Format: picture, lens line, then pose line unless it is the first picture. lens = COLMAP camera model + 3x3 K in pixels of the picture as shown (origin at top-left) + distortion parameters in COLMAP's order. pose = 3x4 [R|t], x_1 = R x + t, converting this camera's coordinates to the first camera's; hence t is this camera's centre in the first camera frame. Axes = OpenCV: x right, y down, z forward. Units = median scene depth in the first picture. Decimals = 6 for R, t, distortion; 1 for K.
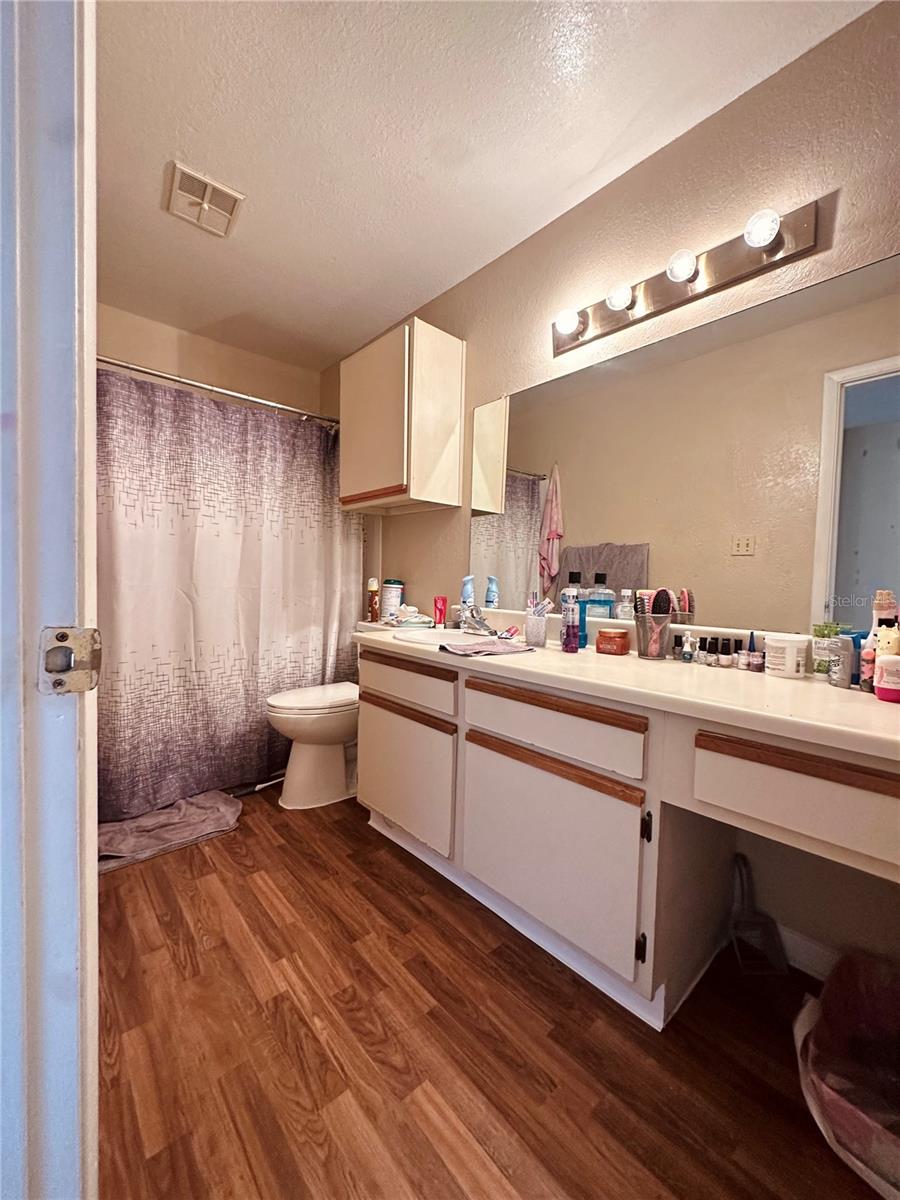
lens RADIAL K [[477.8, 0, 450.0], [0, 477.8, 600.0], [0, 0, 1]] dist [-0.002221, 0.000007]
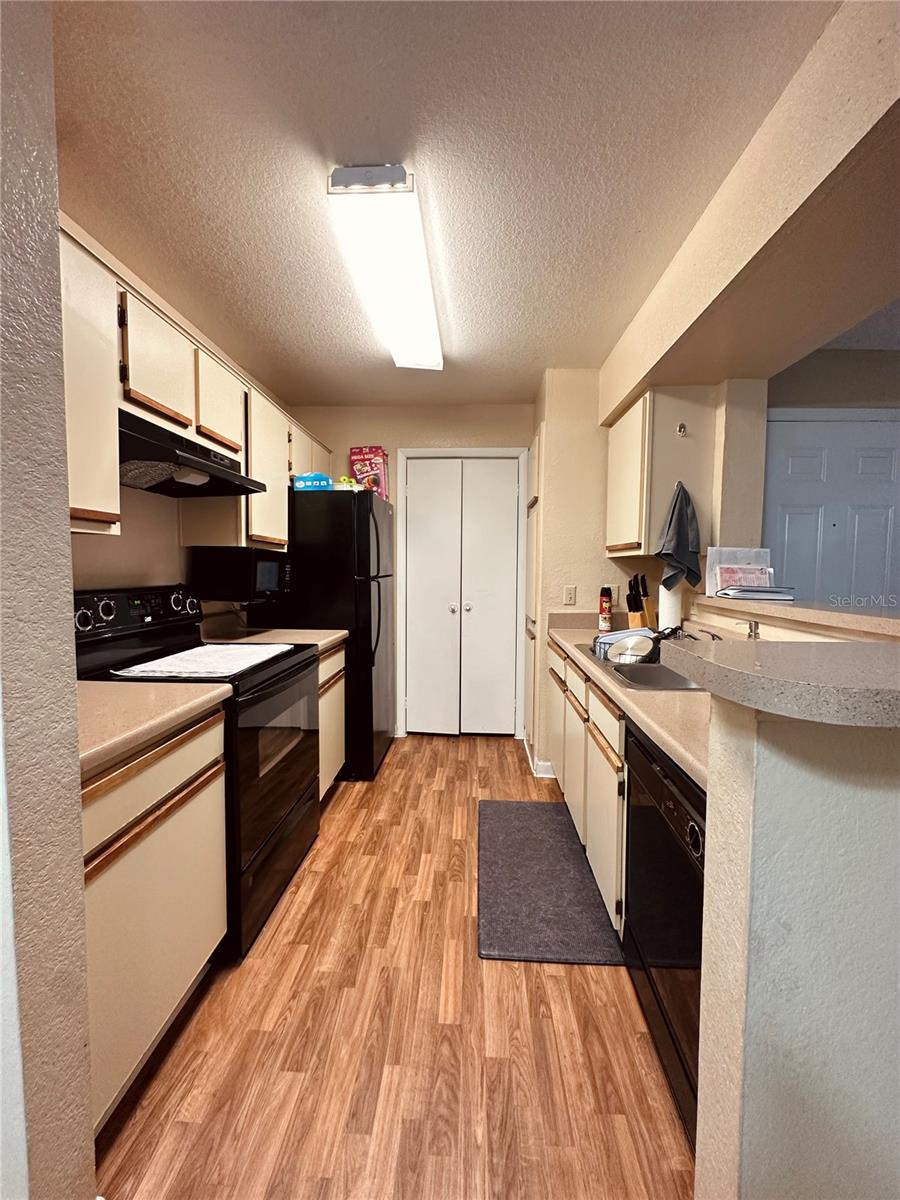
lens RADIAL K [[482.4, 0, 450.0], [0, 482.4, 600.0], [0, 0, 1]] dist [0.000797, 0.000133]
pose [[-0.718211, -0.077952, 0.691445, -0.749260], [-0.000845, 0.993802, 0.111161, -0.296902], [-0.695825, 0.079253, -0.713826, 1.487645]]
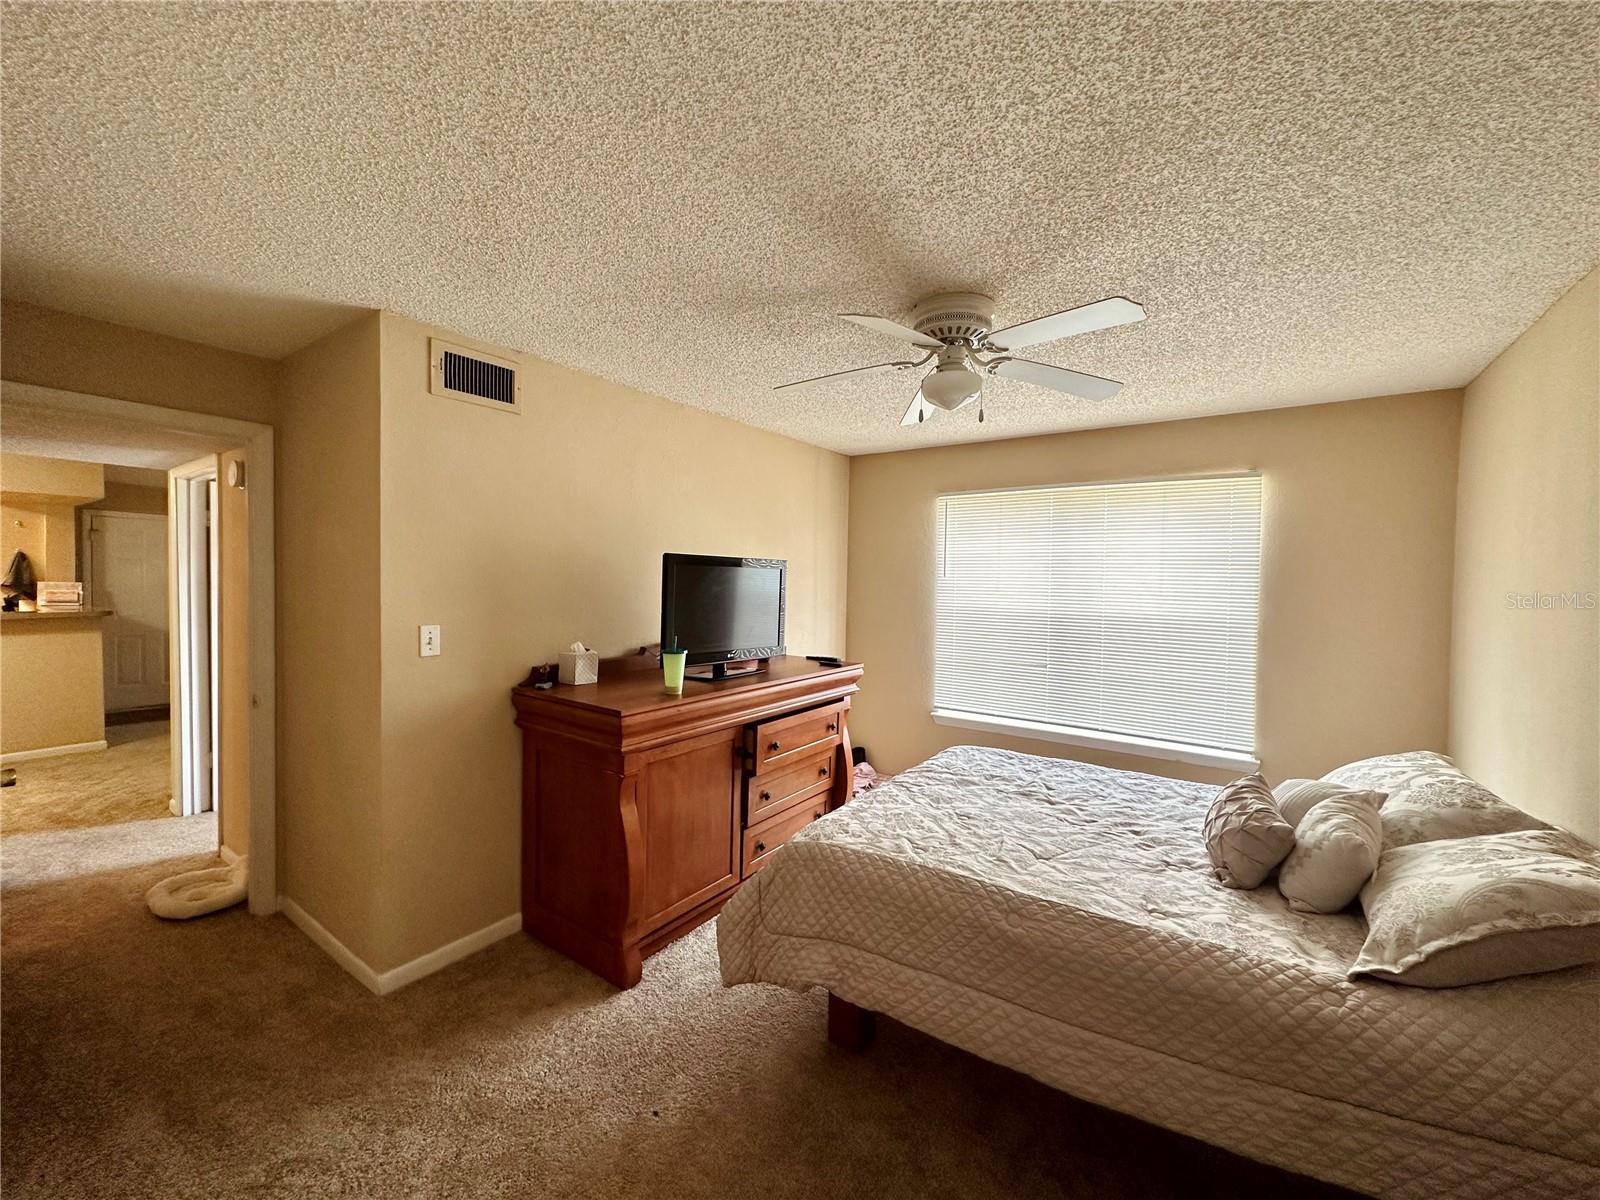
lens RADIAL K [[637.0, 0, 800.0], [0, 637.0, 600.0], [0, 0, 1]] dist [-0.002221, 0.000007]
pose [[-0.969708, -0.034653, -0.241795, -4.693736], [-0.048514, 0.997488, 0.051610, -0.696585], [0.239399, 0.061778, -0.968954, 5.698152]]
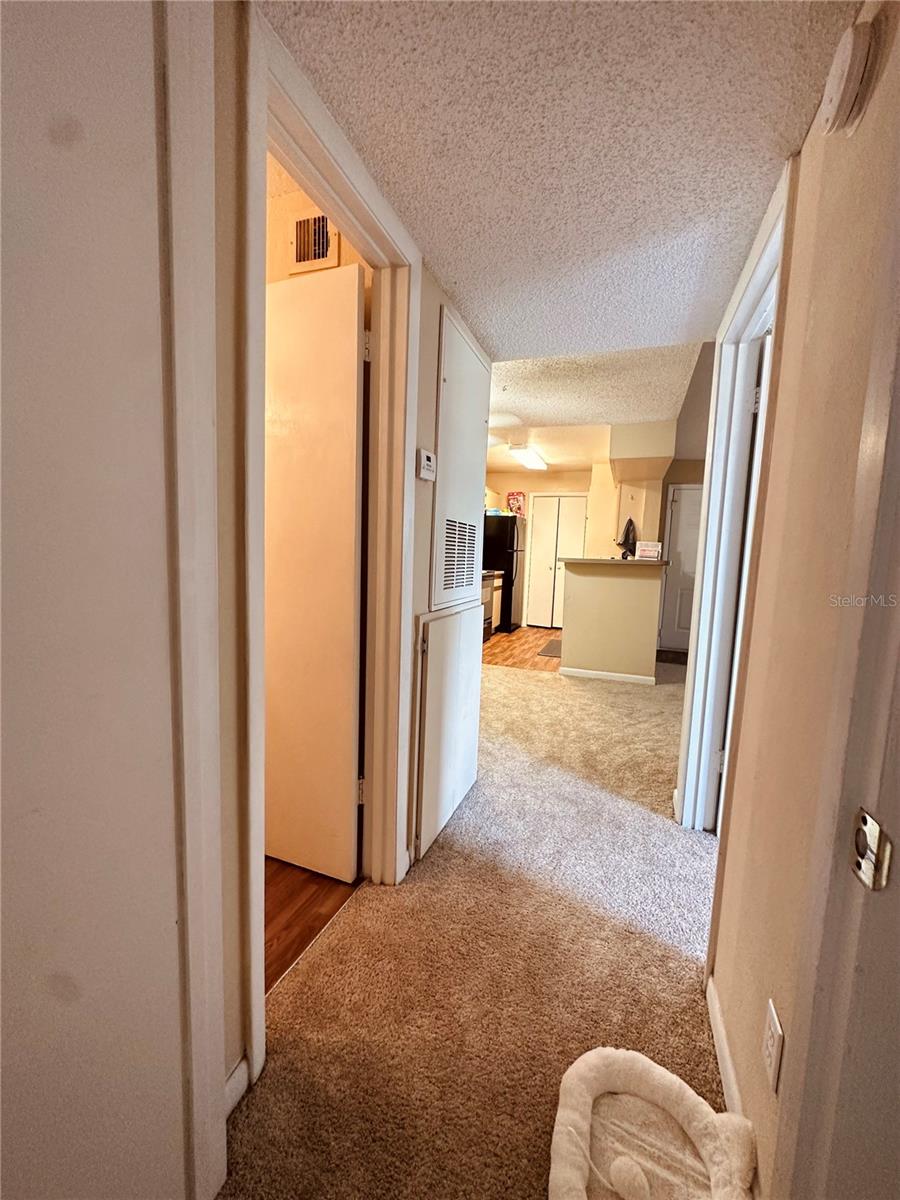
lens RADIAL K [[477.8, 0, 450.0], [0, 477.8, 600.0], [0, 0, 1]] dist [-0.002221, 0.000007]
pose [[-0.477754, -0.132903, 0.868382, -3.514617], [-0.018842, 0.989813, 0.141121, -0.353696], [-0.878292, 0.051059, -0.475391, 3.491729]]
